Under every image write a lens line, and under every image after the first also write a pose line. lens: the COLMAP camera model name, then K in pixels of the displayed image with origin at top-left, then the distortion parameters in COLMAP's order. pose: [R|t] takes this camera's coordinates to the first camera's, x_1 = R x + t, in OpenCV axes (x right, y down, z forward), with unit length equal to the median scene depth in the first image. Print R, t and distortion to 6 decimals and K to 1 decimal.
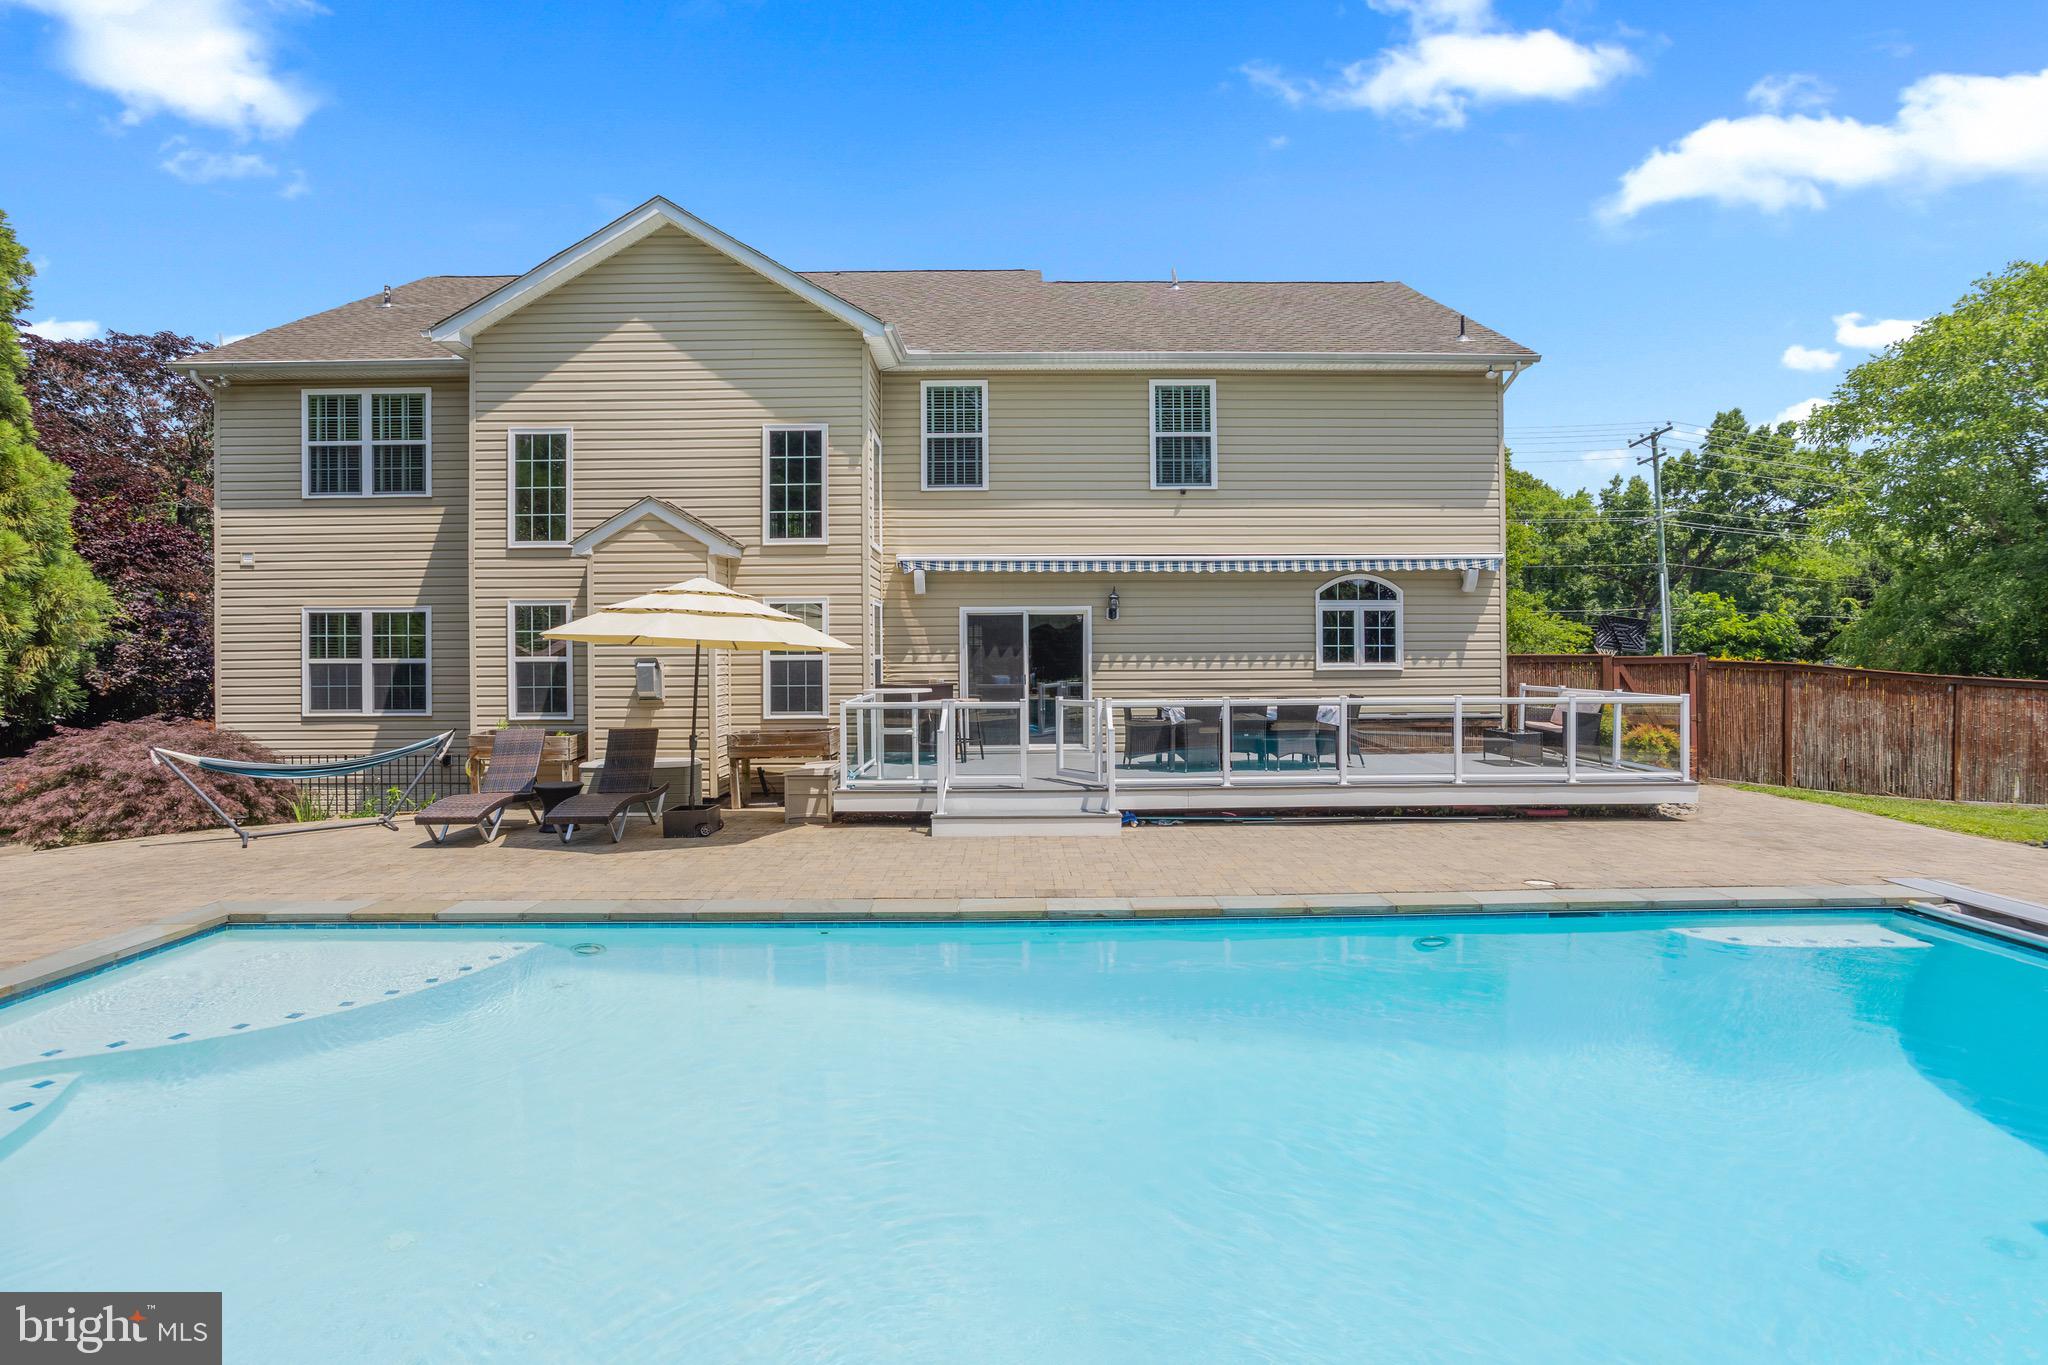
lens RADIAL K [[977.1, 0, 1009.8], [0, 977.1, 646.6], [0, 0, 1]] dist [-0.003301, 0.005823]
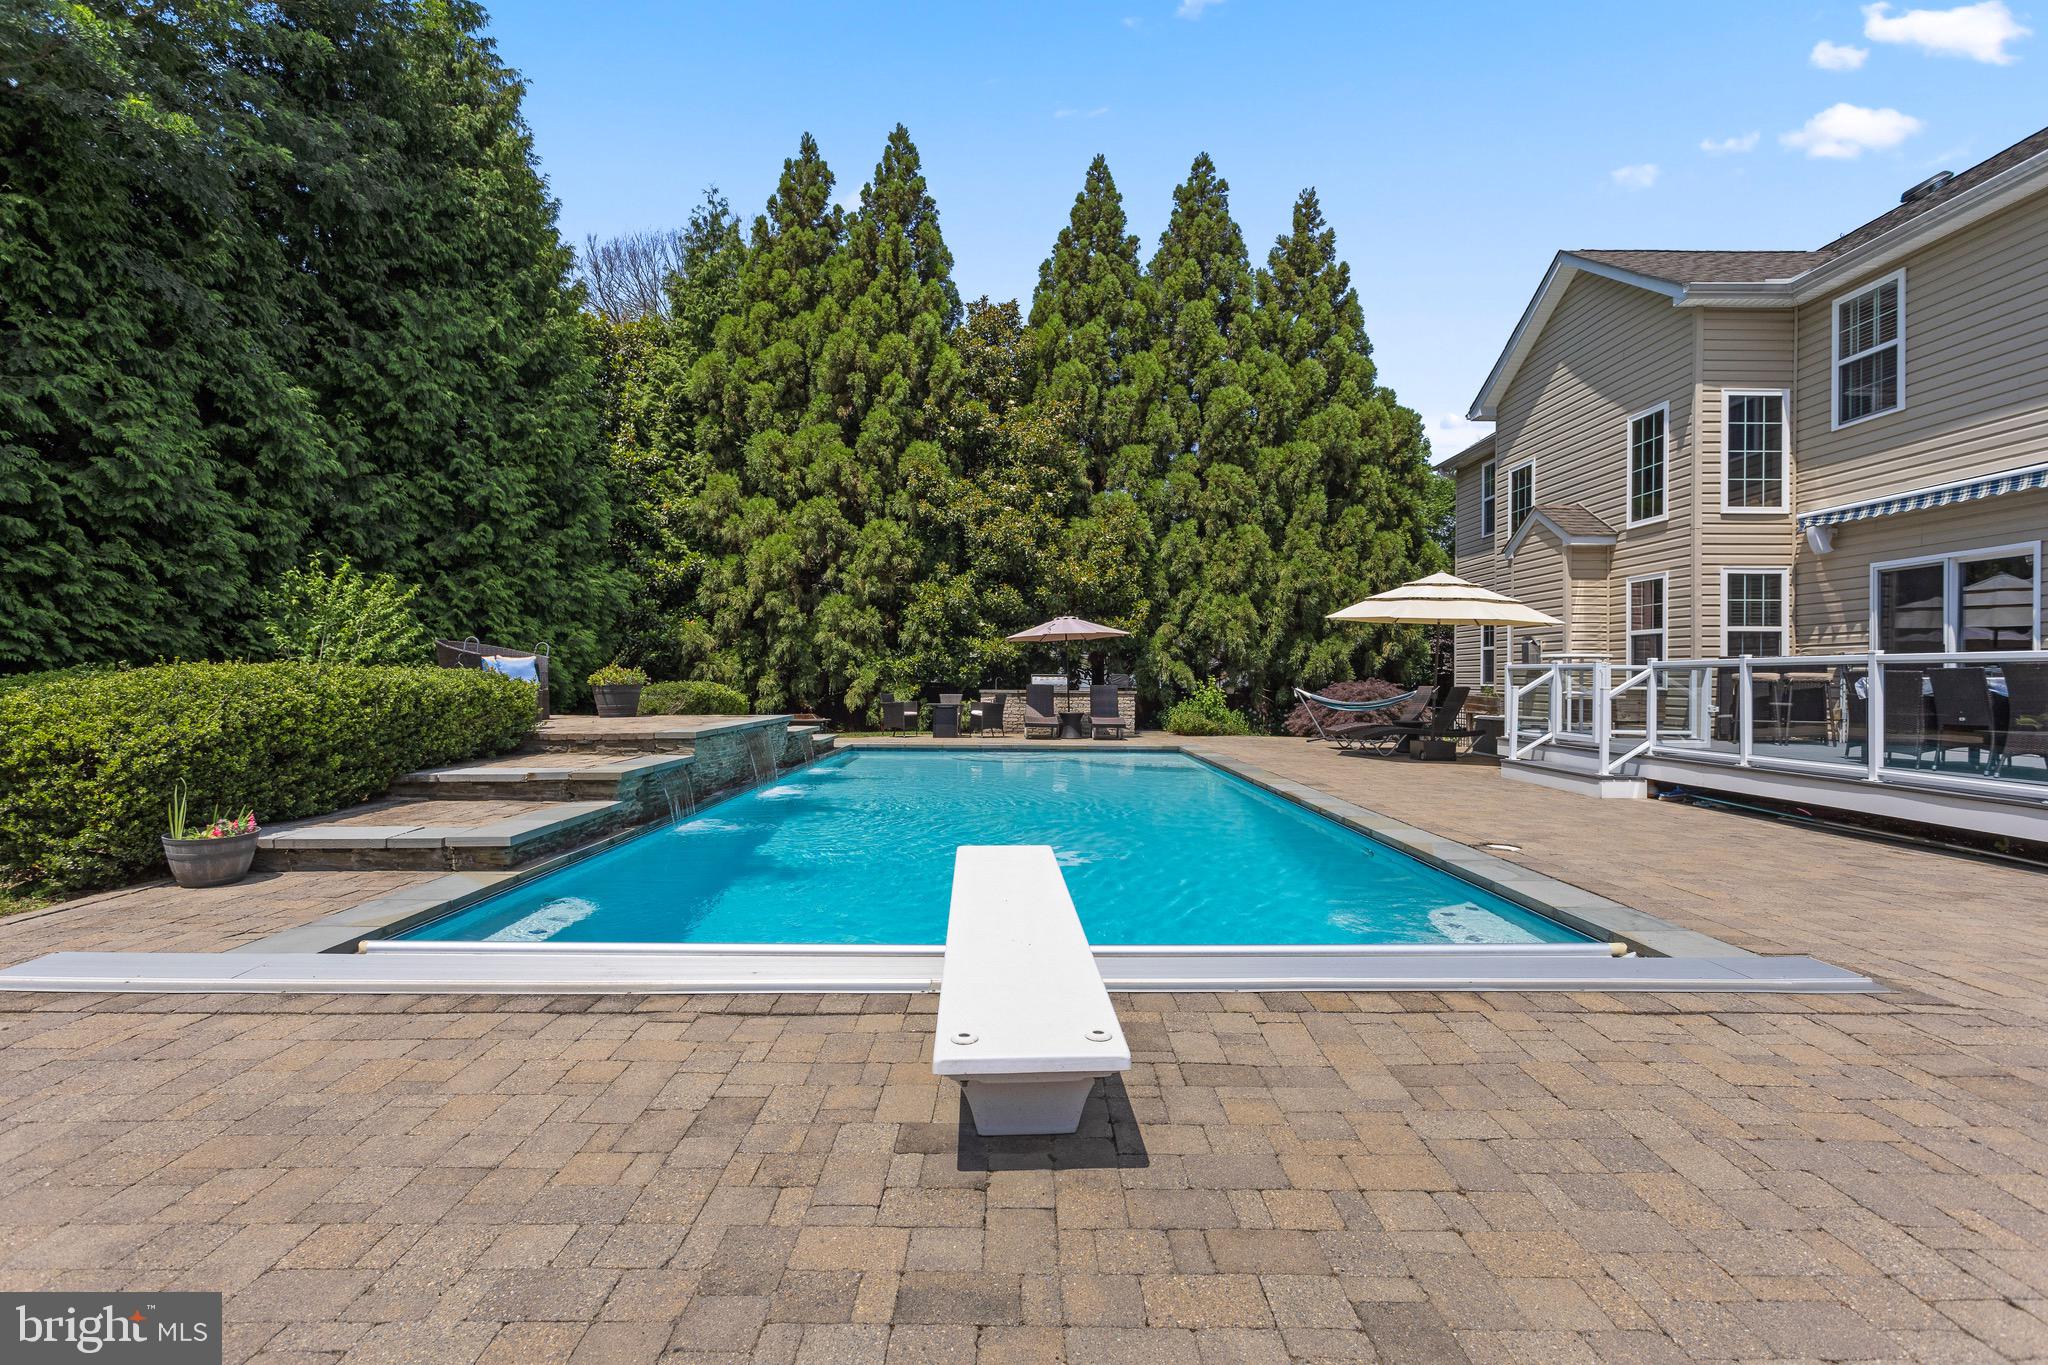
lens RADIAL K [[977.1, 0, 1026.2], [0, 977.1, 684.5], [0, 0, 1]] dist [-0.003301, 0.005823]
pose [[0.016236, 0.014717, -0.999760, 0.752117], [0.001348, 0.999890, 0.014741, 0.046931], [0.999867, -0.001587, 0.016214, 0.292984]]
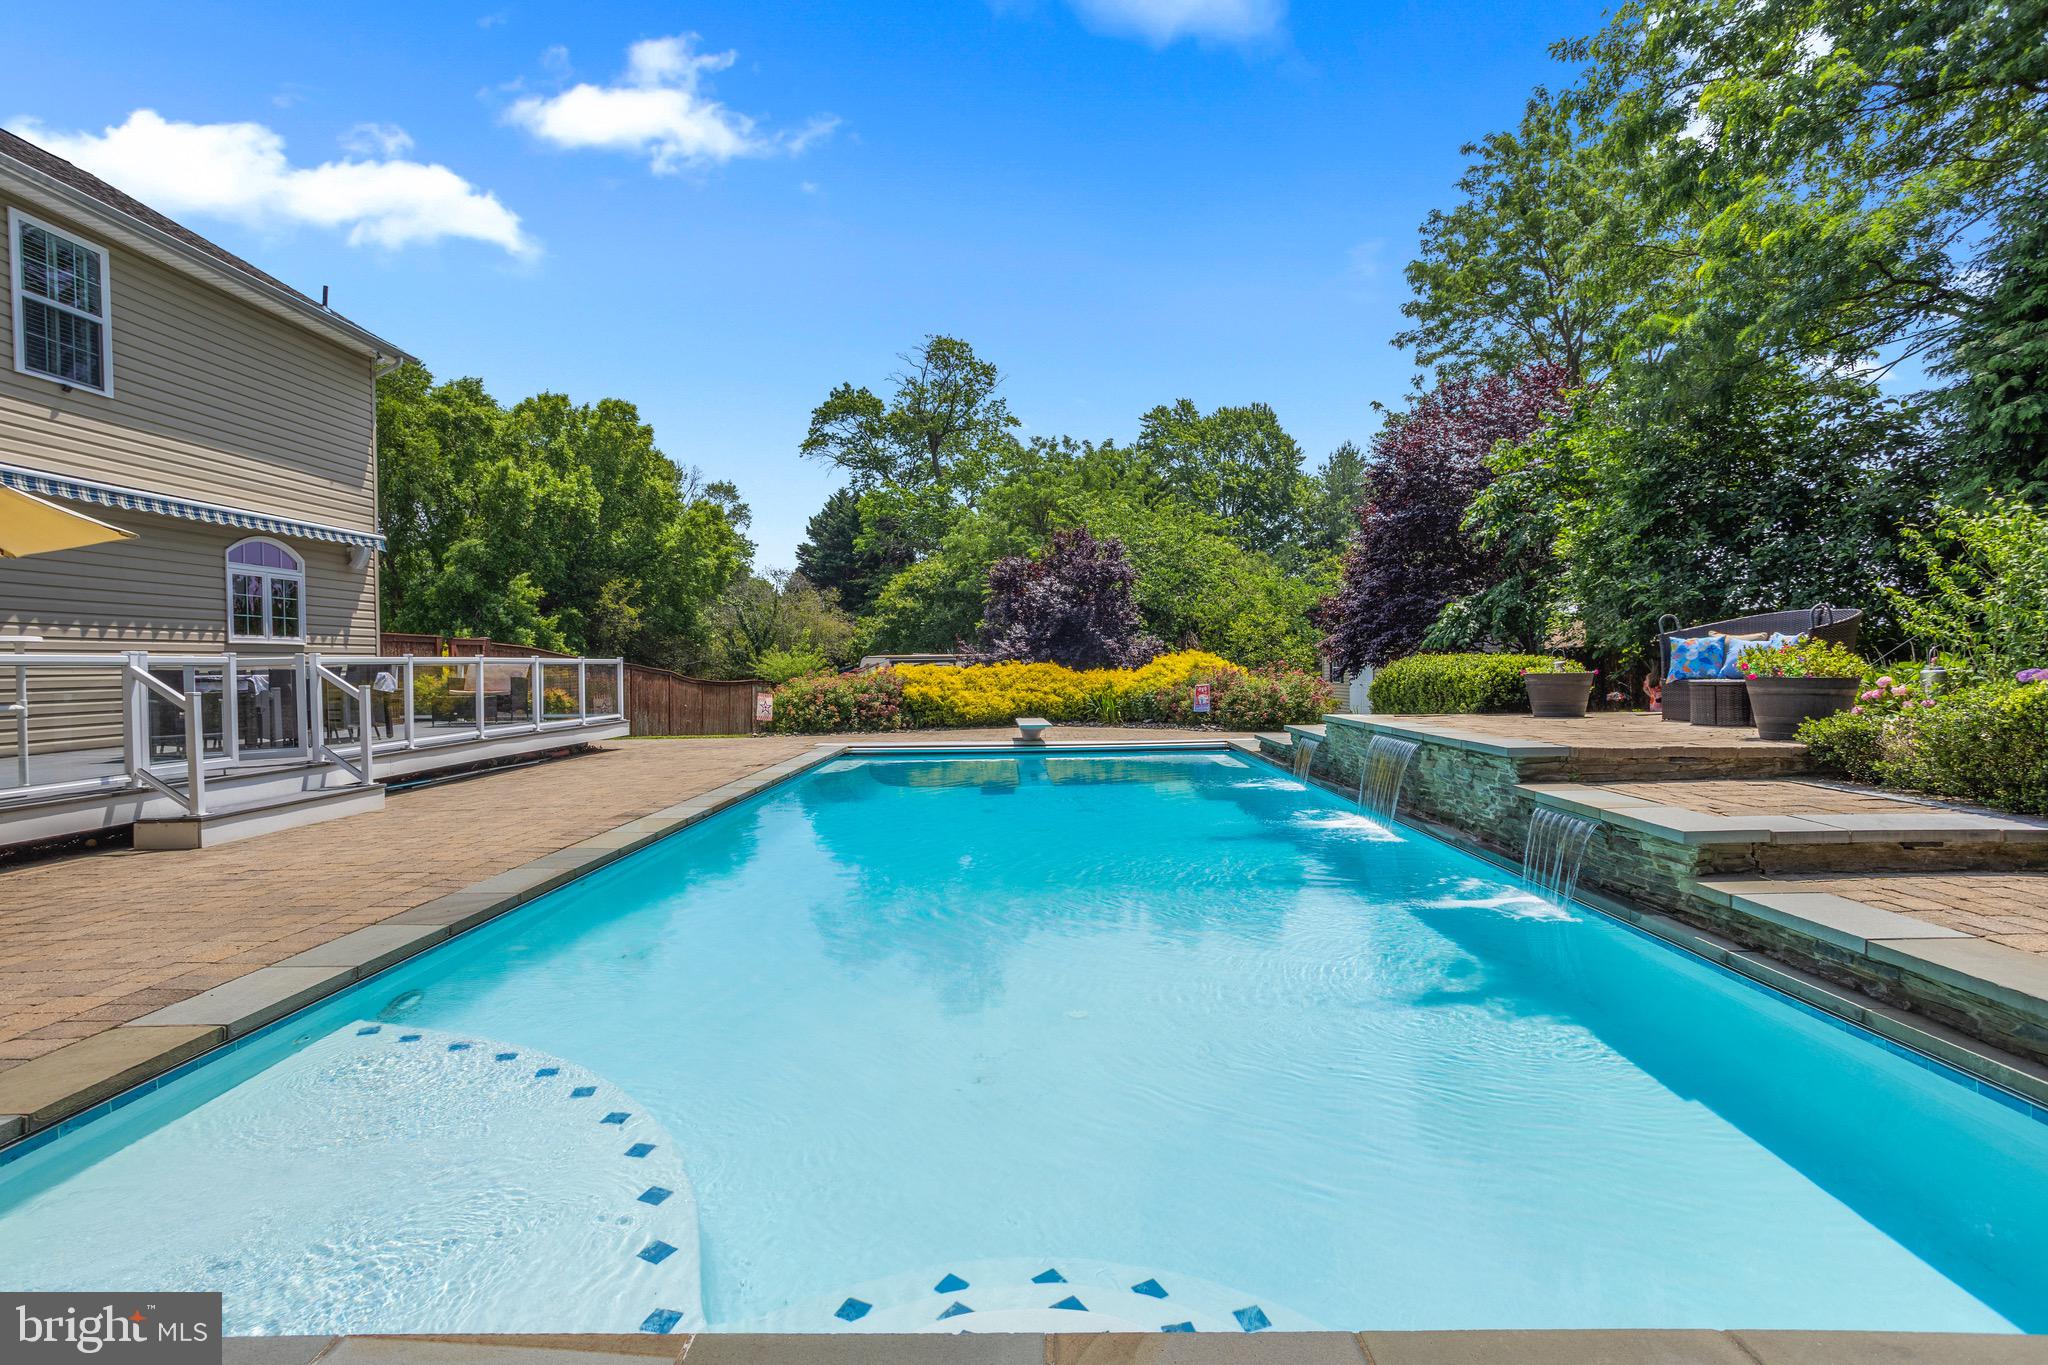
lens RADIAL K [[977.1, 0, 1014.2], [0, 977.1, 690.2], [0, 0, 1]] dist [-0.003301, 0.005823]
pose [[0.010843, -0.023398, 0.999667, -0.540618], [0.007796, 0.999698, 0.023314, 0.051229], [-0.999911, 0.007540, 0.011022, 0.301681]]
